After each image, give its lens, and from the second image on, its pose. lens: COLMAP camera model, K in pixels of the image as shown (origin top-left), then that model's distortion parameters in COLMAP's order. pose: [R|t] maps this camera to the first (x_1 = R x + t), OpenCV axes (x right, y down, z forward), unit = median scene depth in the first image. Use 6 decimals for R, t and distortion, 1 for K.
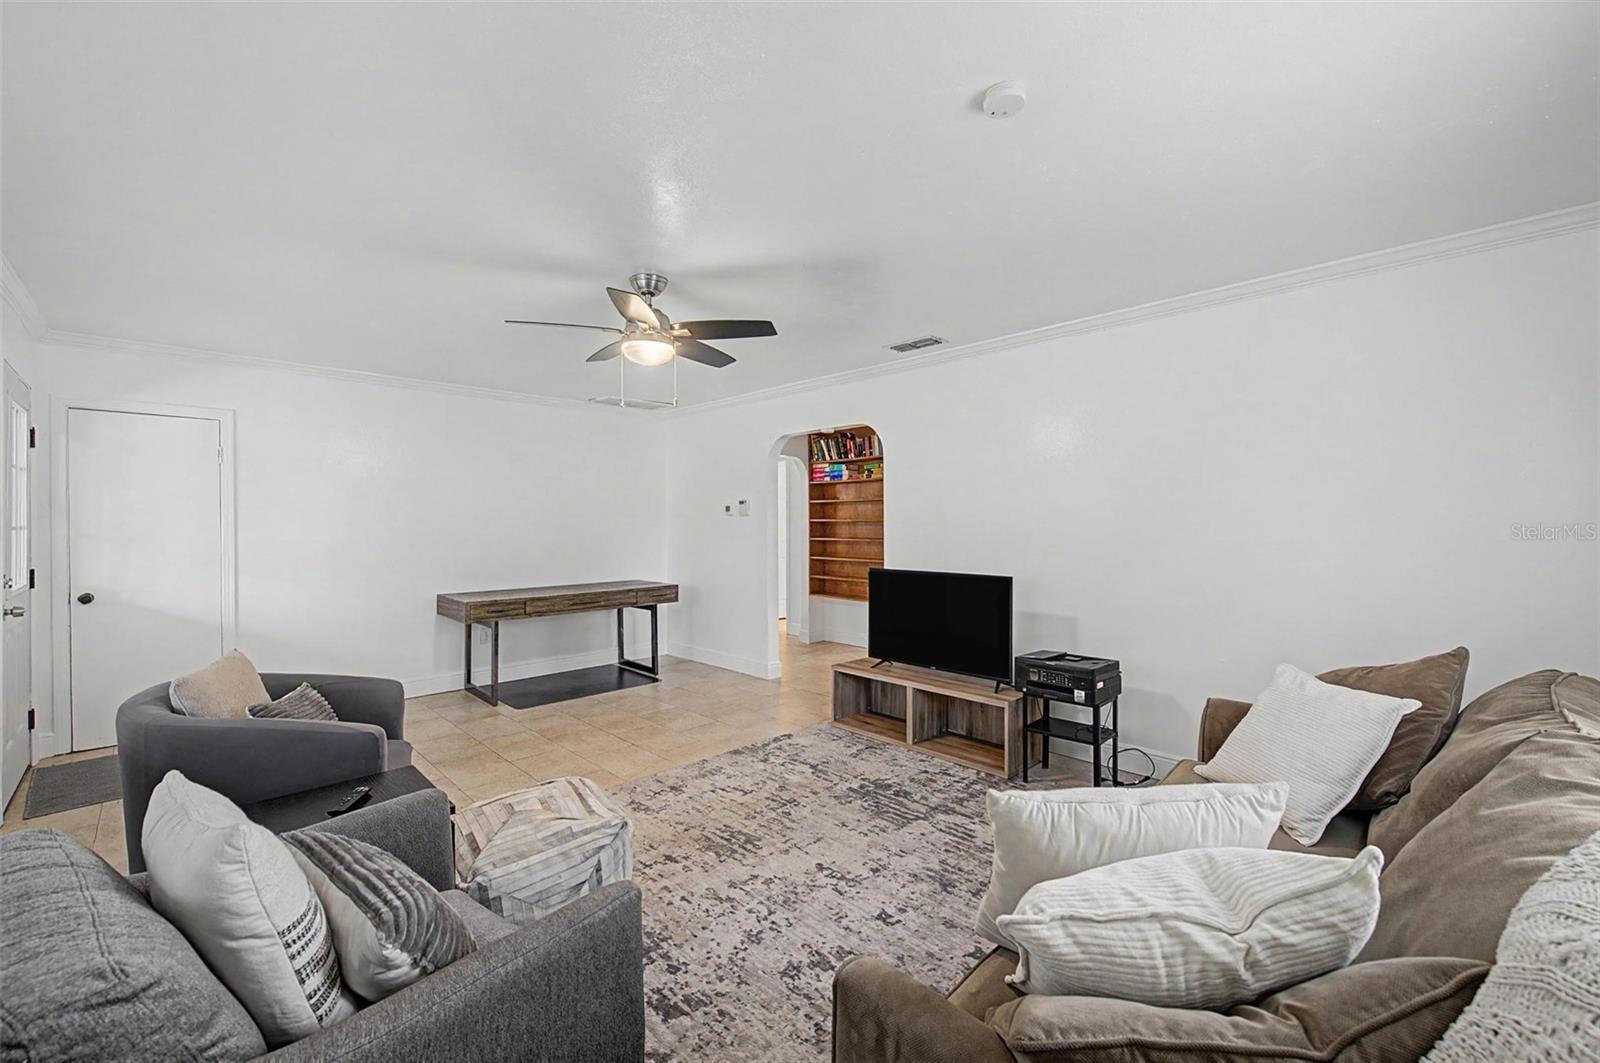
lens RADIAL K [[667.4, 0, 800.0], [0, 667.4, 531.5], [0, 0, 1]] dist [0.001002, -0.000090]
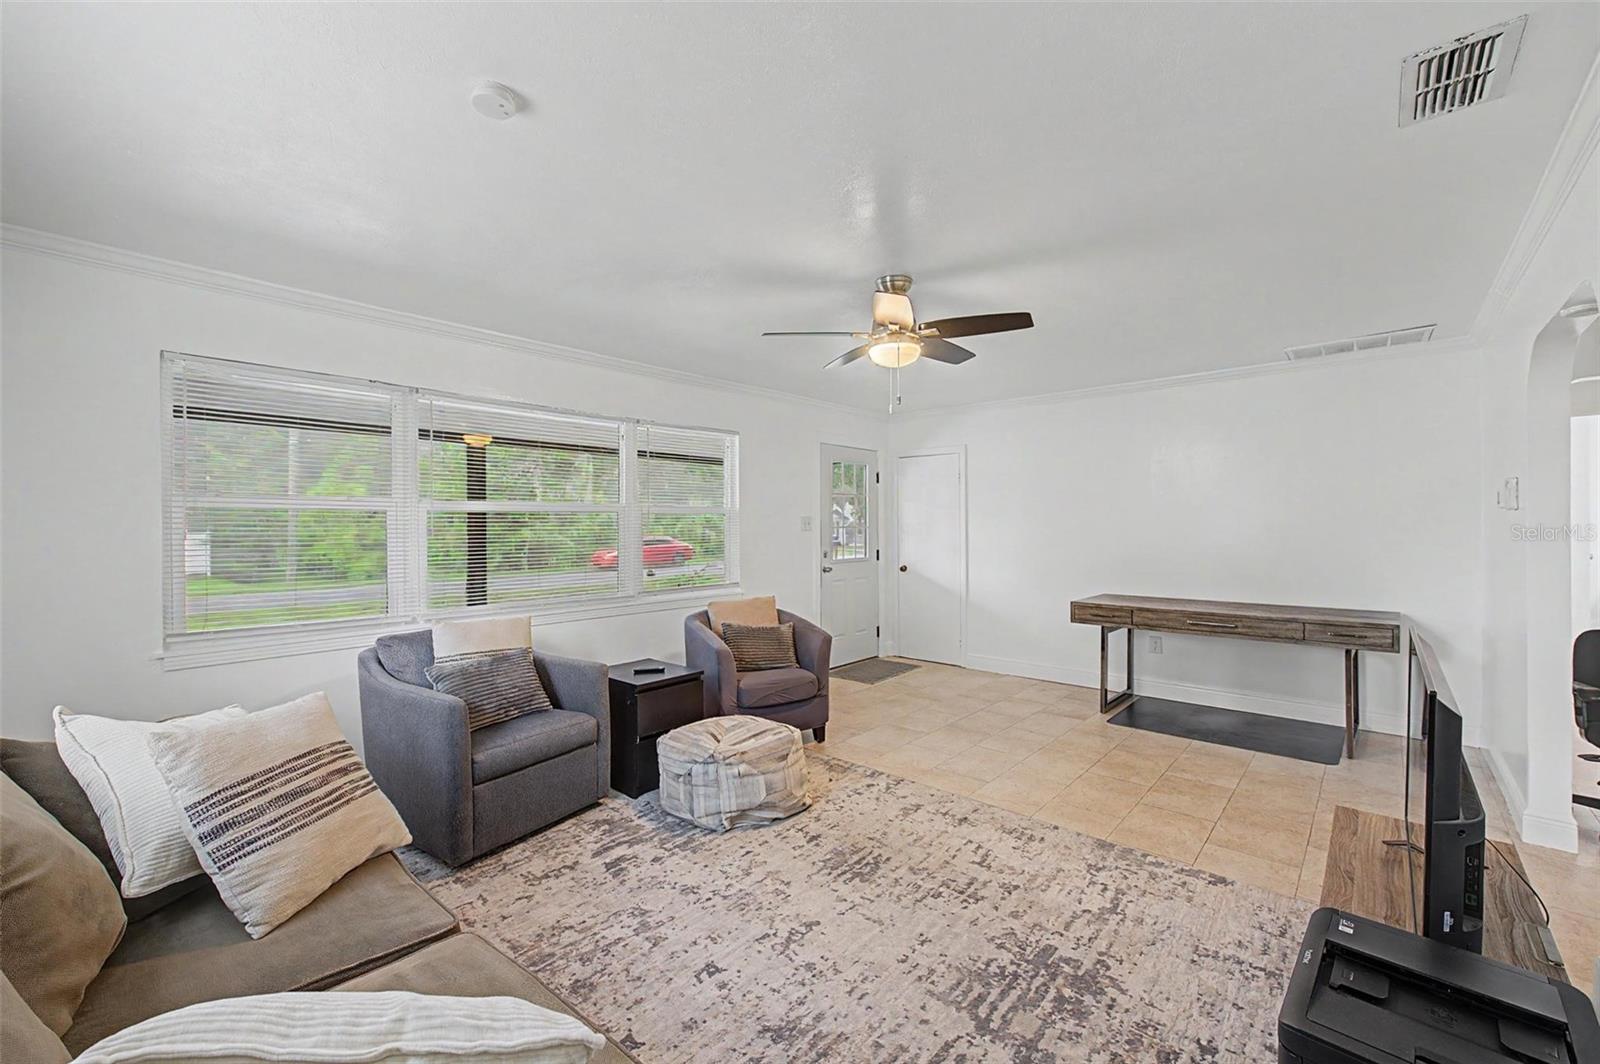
lens RADIAL K [[654.3, 0, 798.5], [0, 654.3, 506.8], [0, 0, 1]] dist [0.000754, -0.000031]
pose [[0.052335, -0.023563, -0.998352, 0.723427], [-0.009107, 0.999669, -0.024071, -0.019576], [0.998588, 0.010352, 0.052103, 0.748881]]
